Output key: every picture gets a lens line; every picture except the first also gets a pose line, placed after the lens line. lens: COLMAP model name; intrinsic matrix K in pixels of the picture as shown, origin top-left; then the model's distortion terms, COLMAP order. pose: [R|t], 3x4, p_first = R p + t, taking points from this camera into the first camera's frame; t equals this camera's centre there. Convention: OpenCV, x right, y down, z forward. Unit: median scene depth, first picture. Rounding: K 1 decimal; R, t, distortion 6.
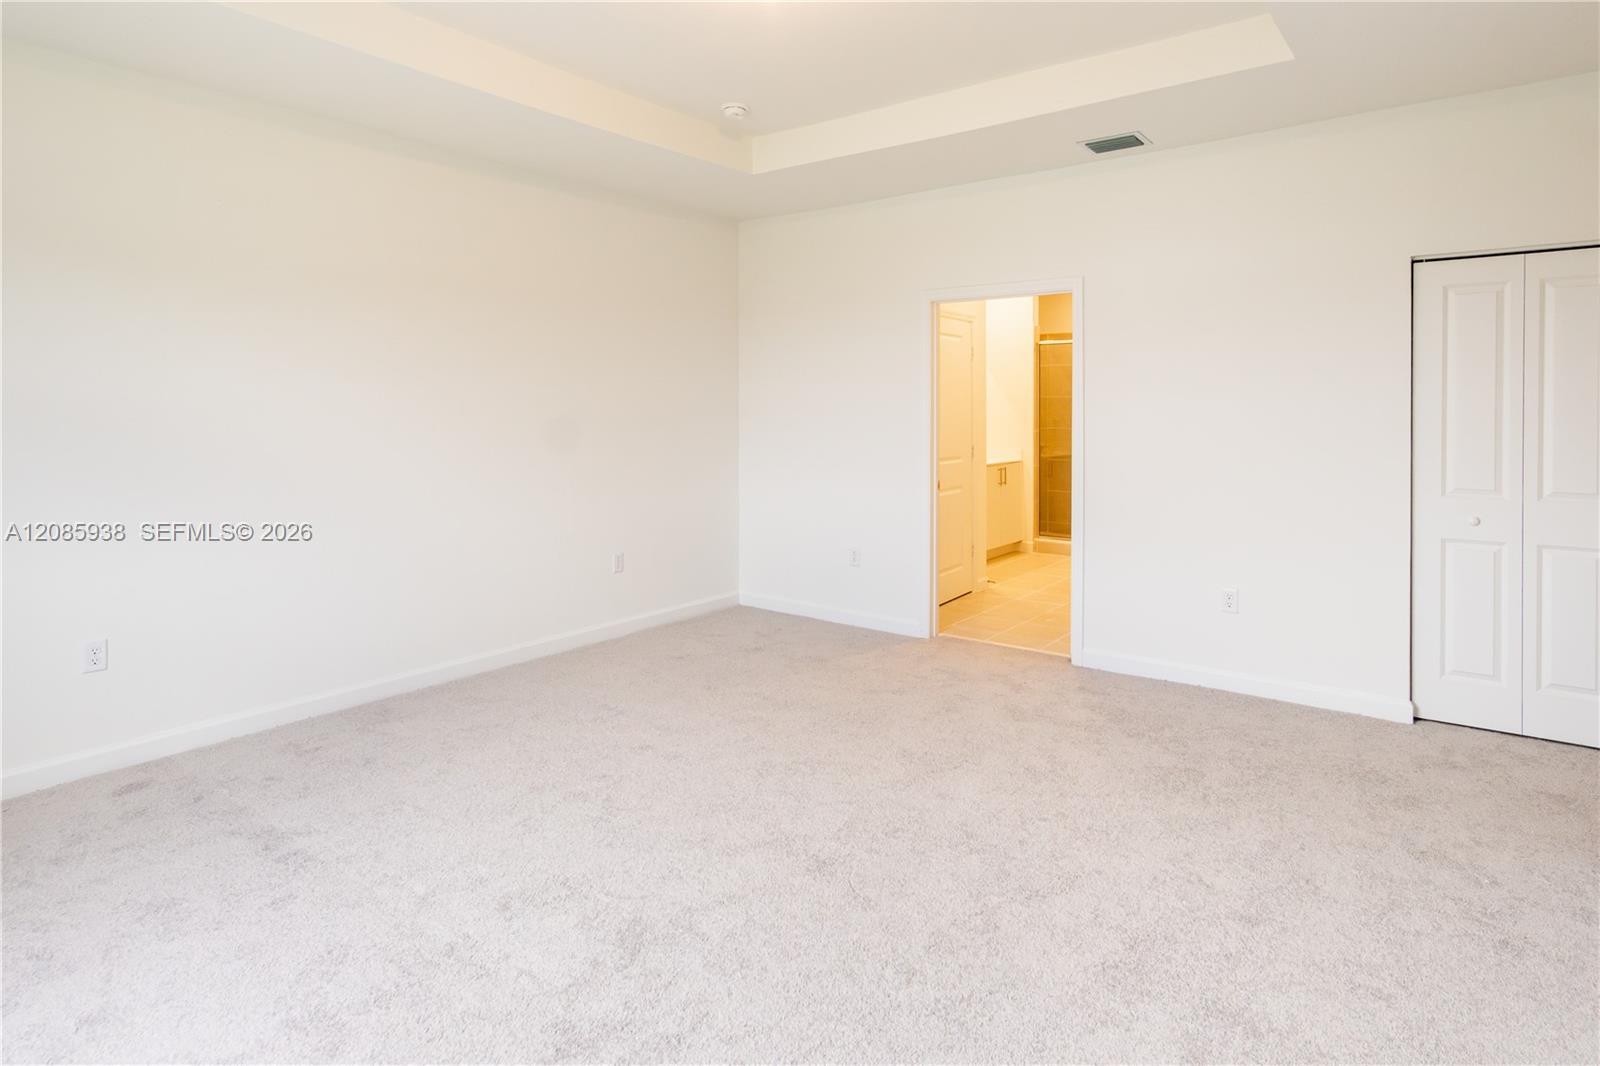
lens RADIAL K [[852.6, 0, 806.9], [0, 852.6, 411.9], [0, 0, 1]] dist [-0.000061, 0.000566]
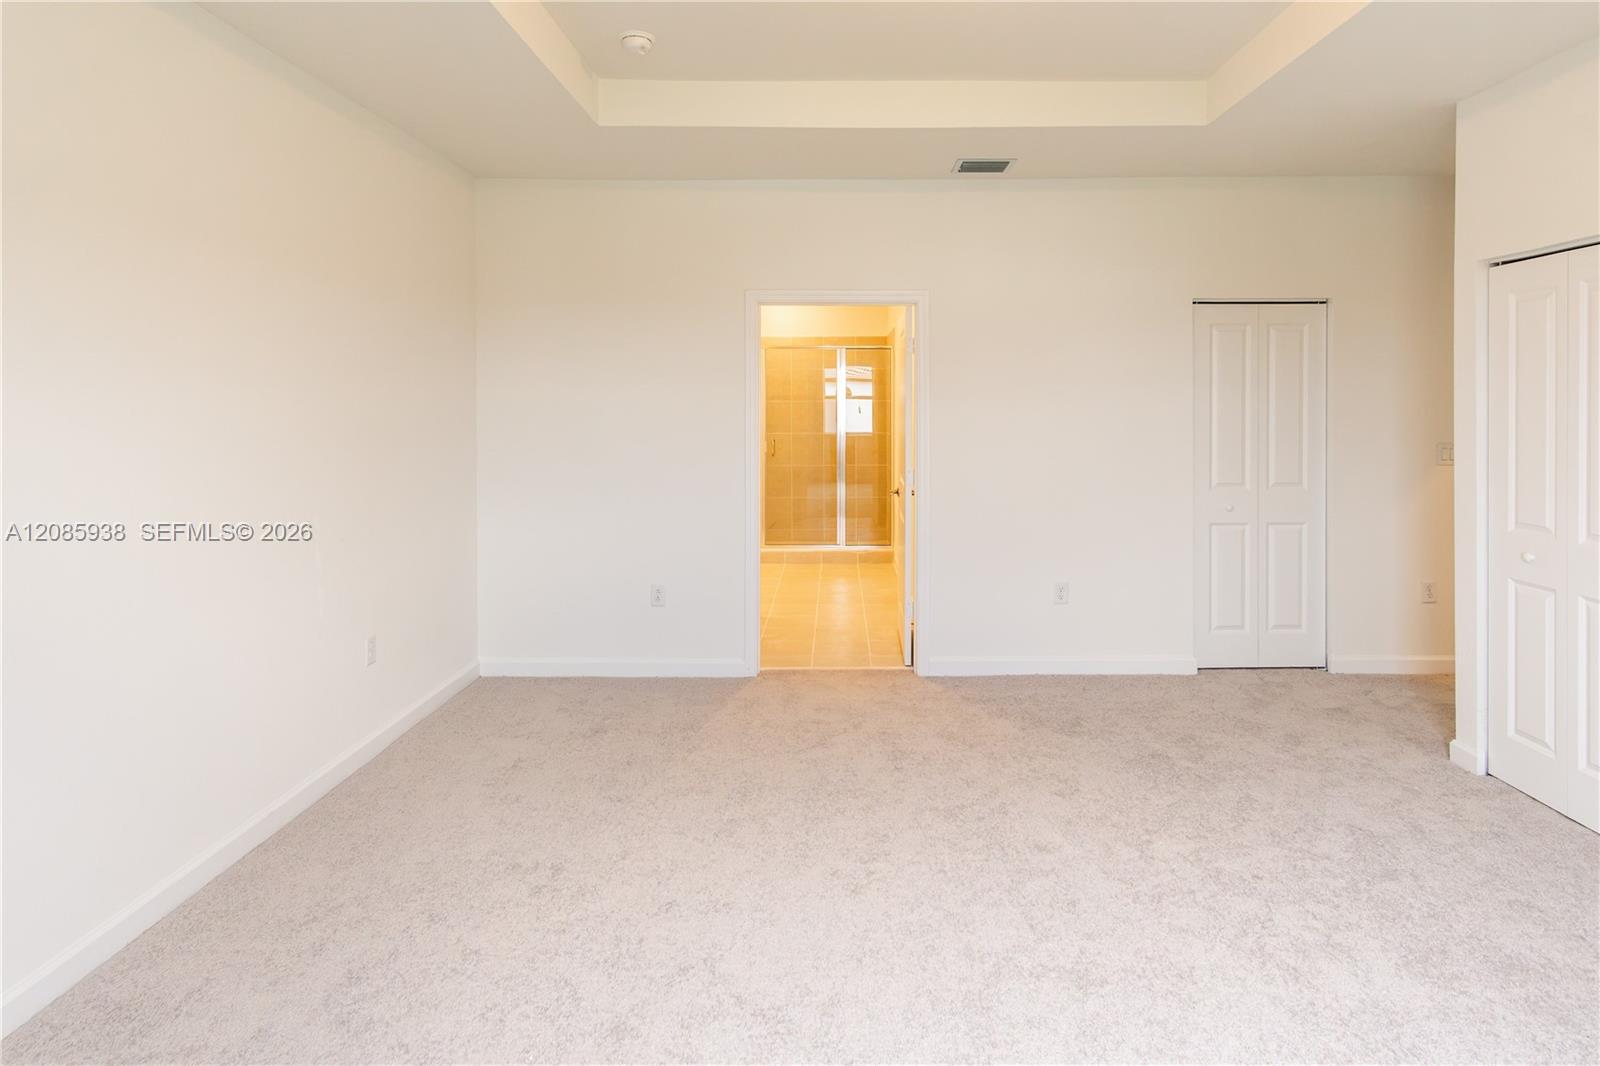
lens RADIAL K [[852.6, 0, 806.9], [0, 852.6, 411.9], [0, 0, 1]] dist [-0.000061, 0.000566]
pose [[0.809279, -0.003348, 0.587415, -0.479310], [0.005959, 0.999979, -0.002511, -0.016806], [-0.587394, 0.005533, 0.809282, 0.327607]]
